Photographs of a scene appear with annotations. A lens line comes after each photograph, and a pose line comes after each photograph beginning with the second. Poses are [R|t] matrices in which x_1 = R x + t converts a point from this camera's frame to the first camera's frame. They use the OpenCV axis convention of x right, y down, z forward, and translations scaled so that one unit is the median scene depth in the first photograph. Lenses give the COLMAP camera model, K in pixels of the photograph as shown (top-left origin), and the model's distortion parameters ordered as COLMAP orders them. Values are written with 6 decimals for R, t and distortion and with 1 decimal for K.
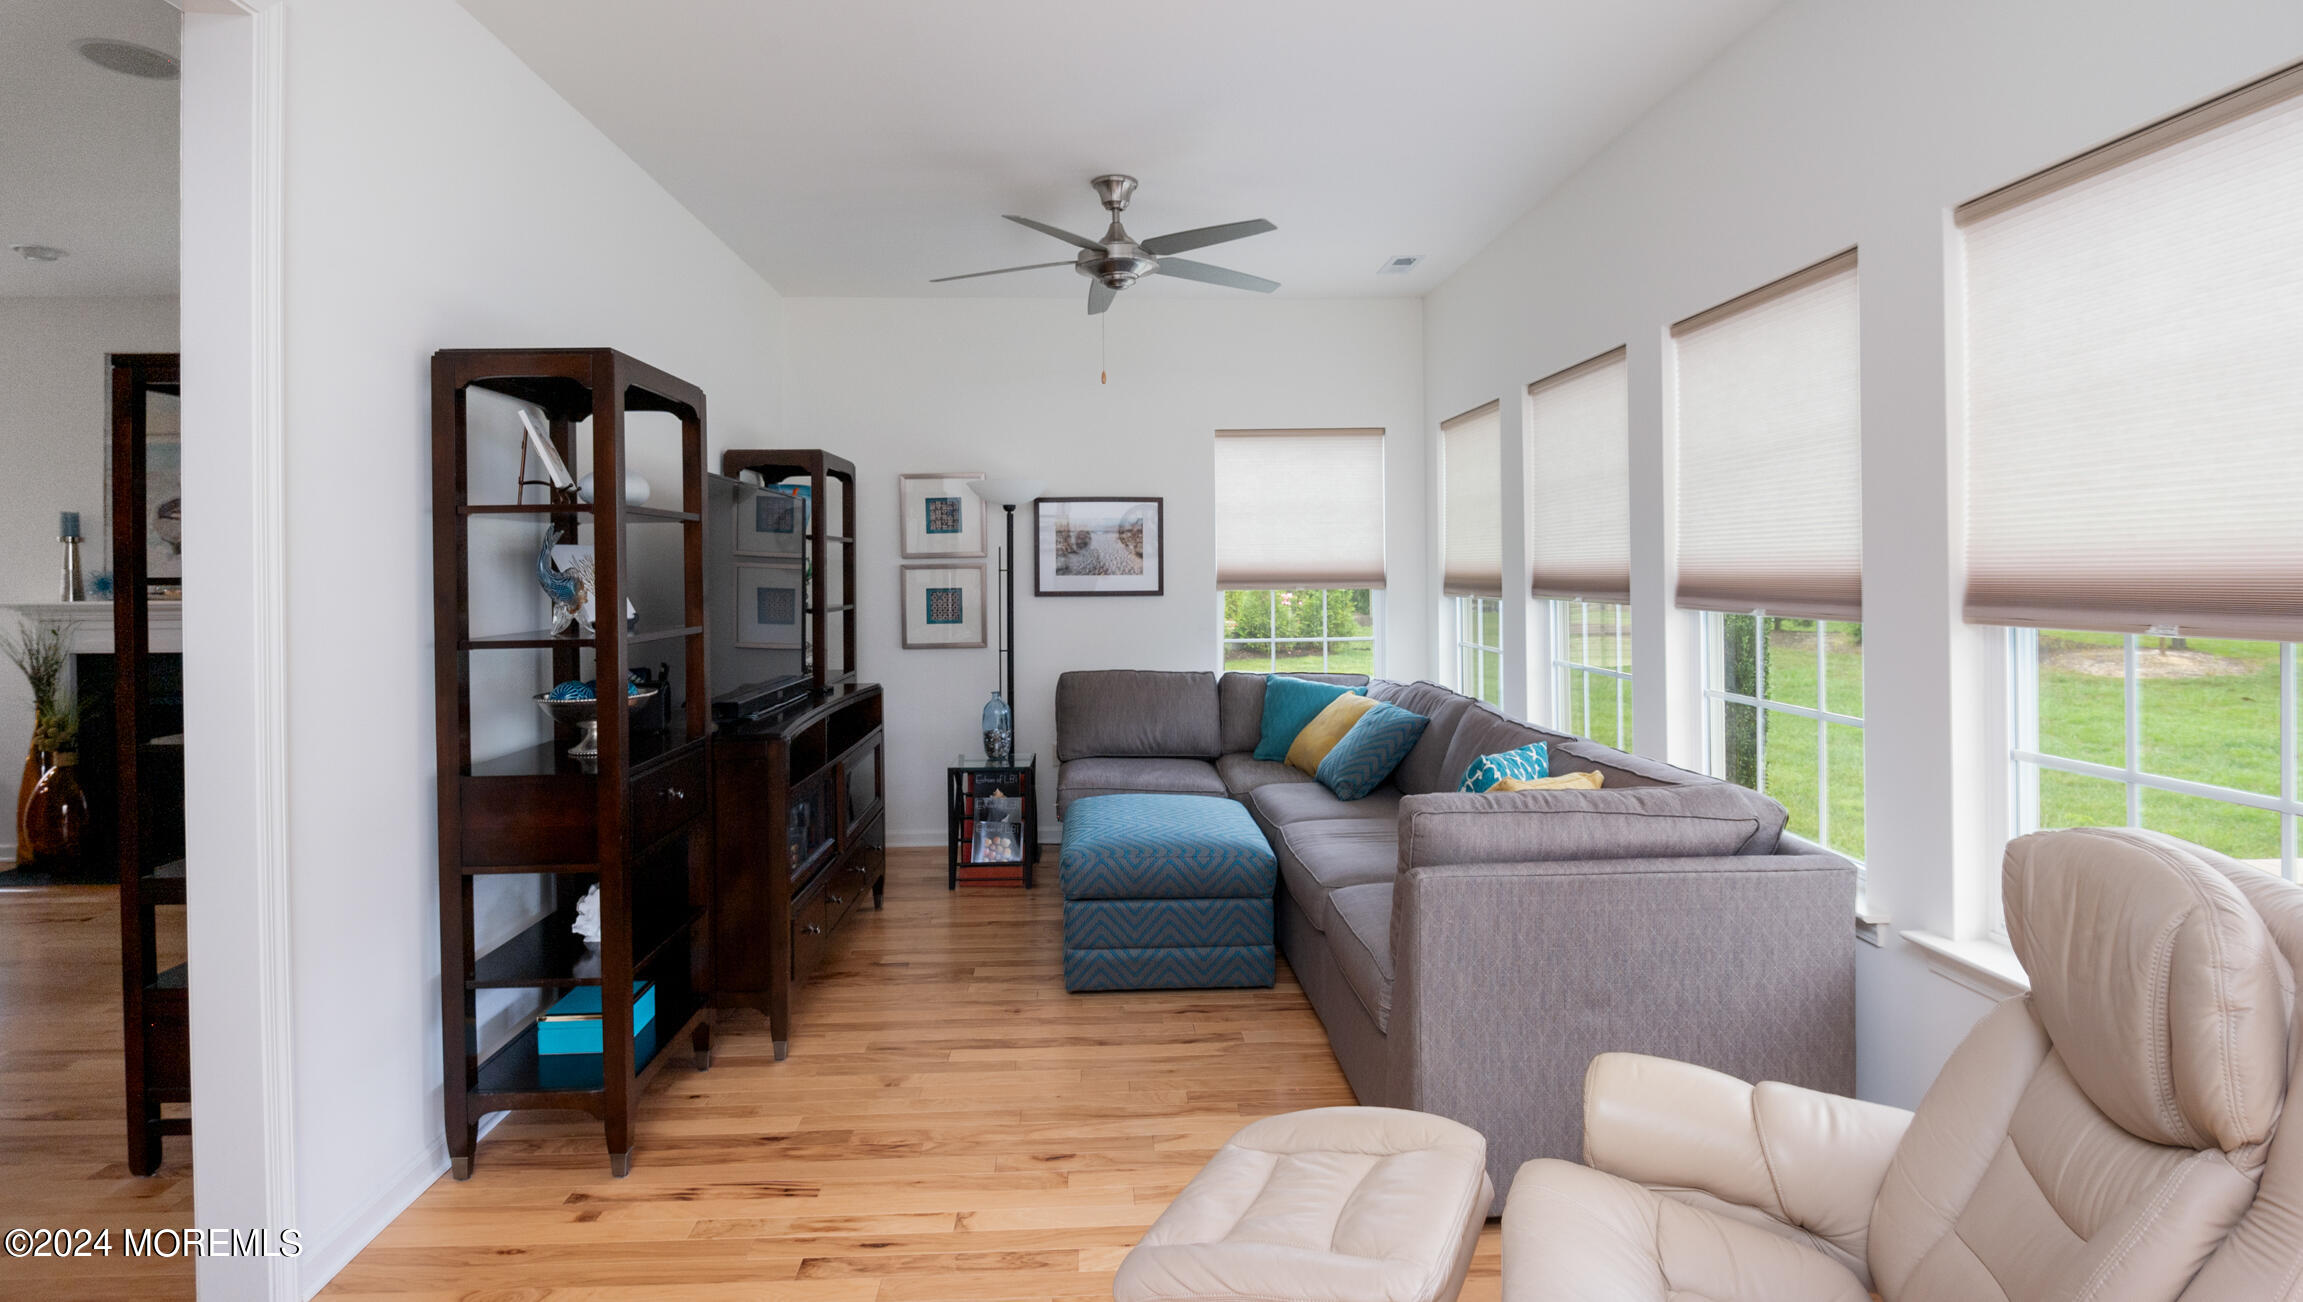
lens RADIAL K [[1133.2, 0, 1151.0], [0, 1133.2, 596.1], [0, 0, 1]] dist [0.000117, -0.013599]
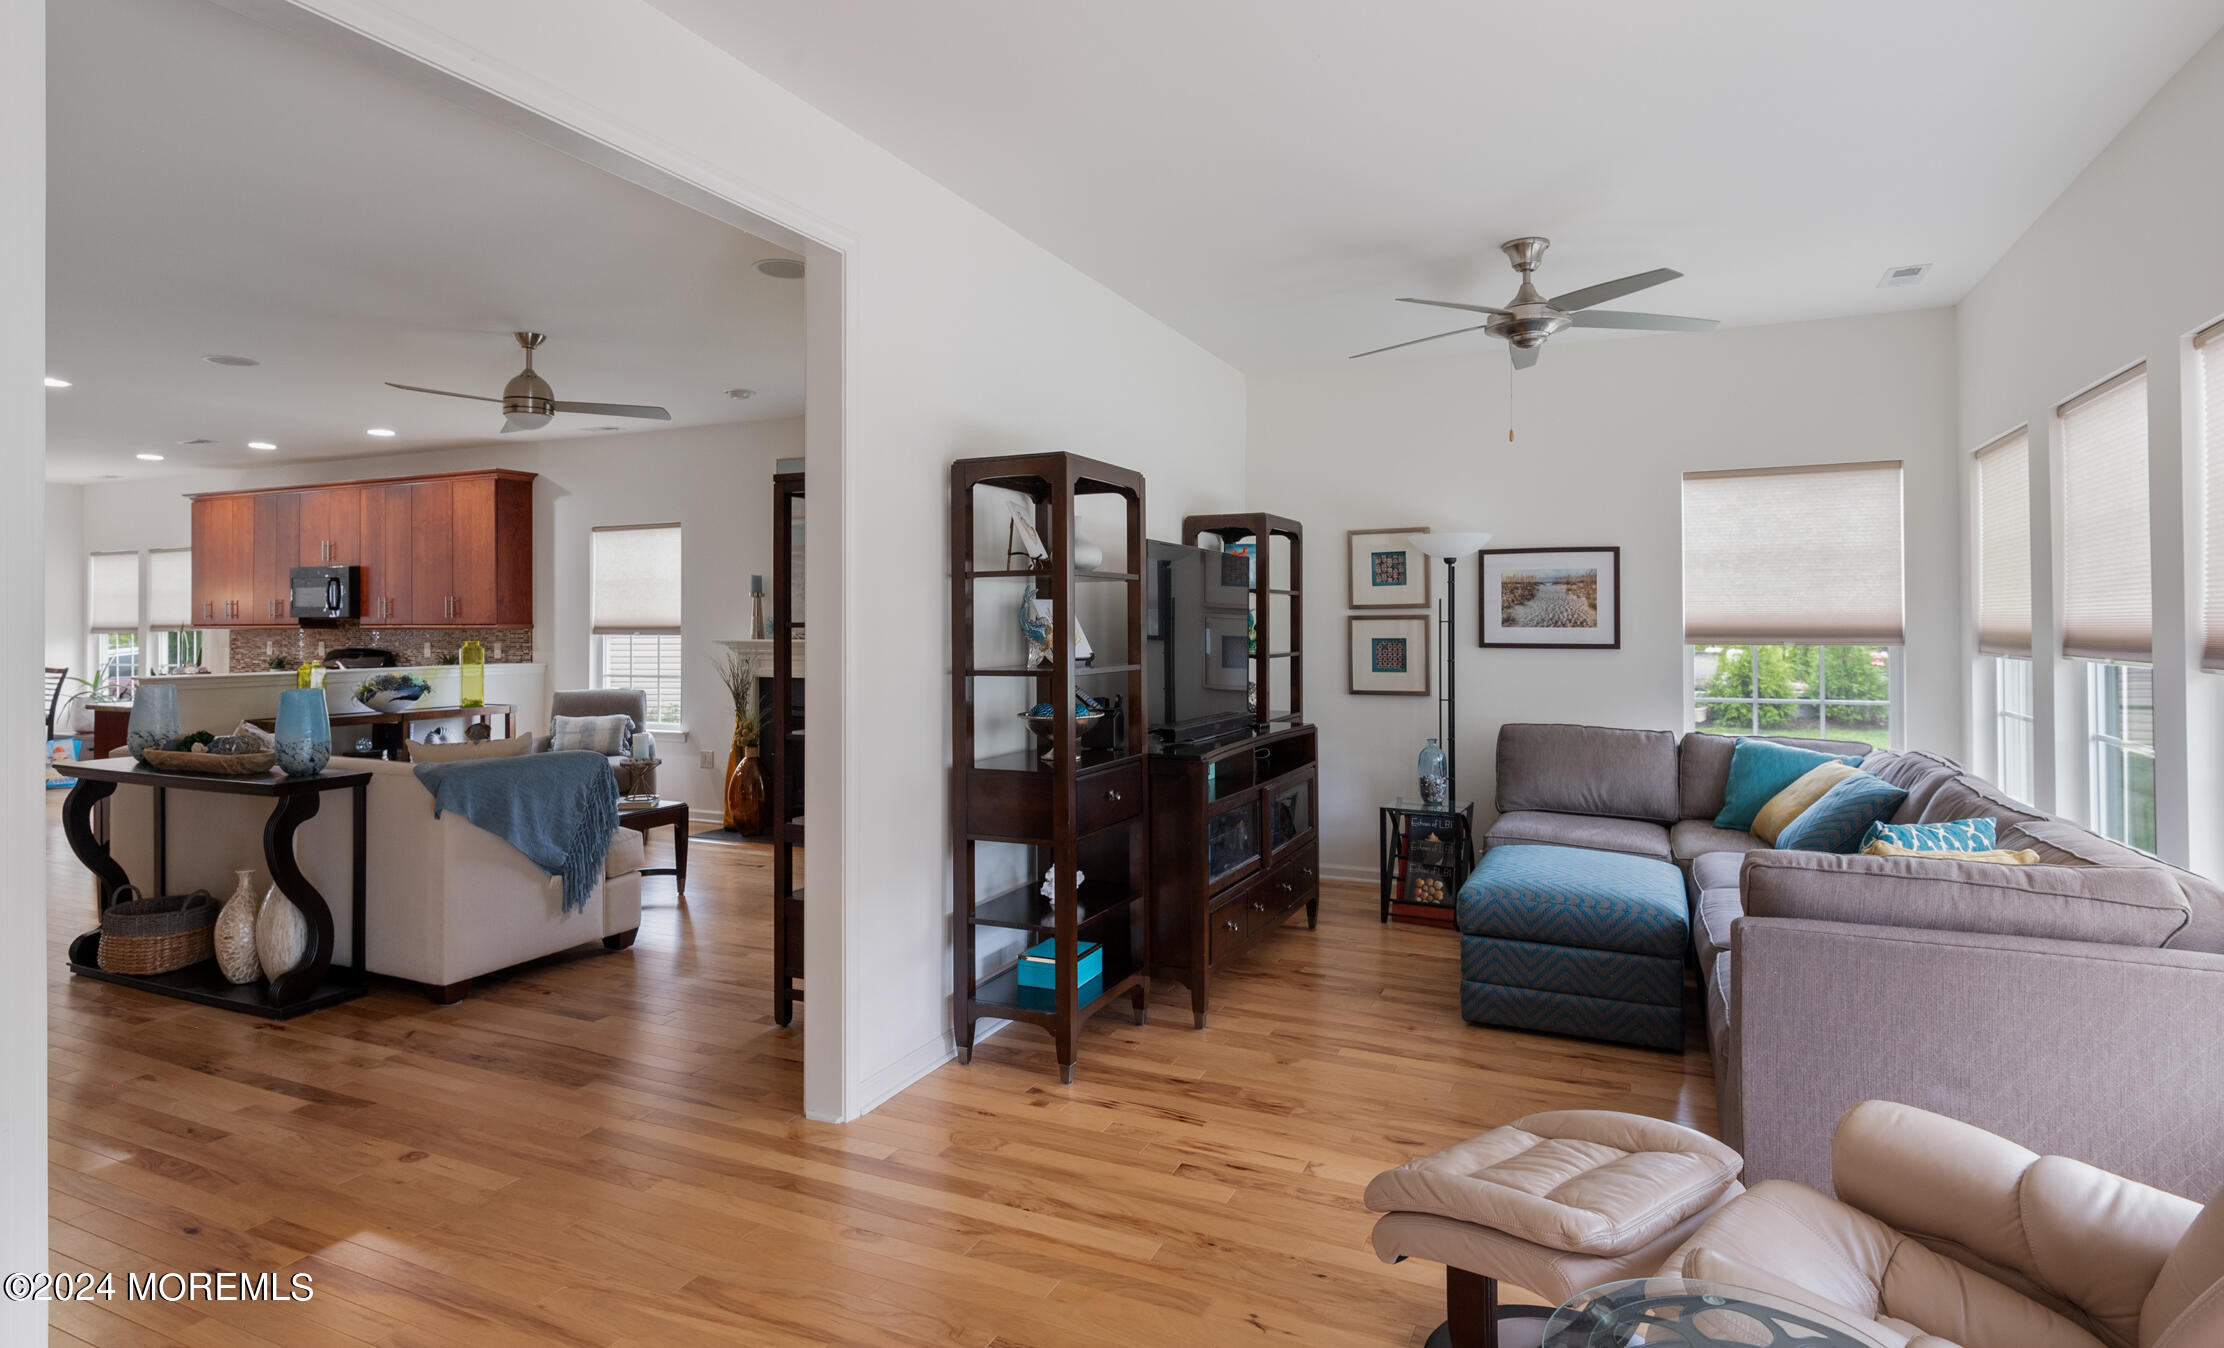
lens RADIAL K [[1190.6, 0, 1112.0], [0, 1190.6, 674.0], [0, 0, 1]] dist [0.000852, -0.000050]
pose [[0.886198, 0.028108, -0.462454, 0.142909], [-0.017931, 0.999491, 0.026388, 0.002464], [0.462960, -0.015093, 0.886251, -0.134505]]
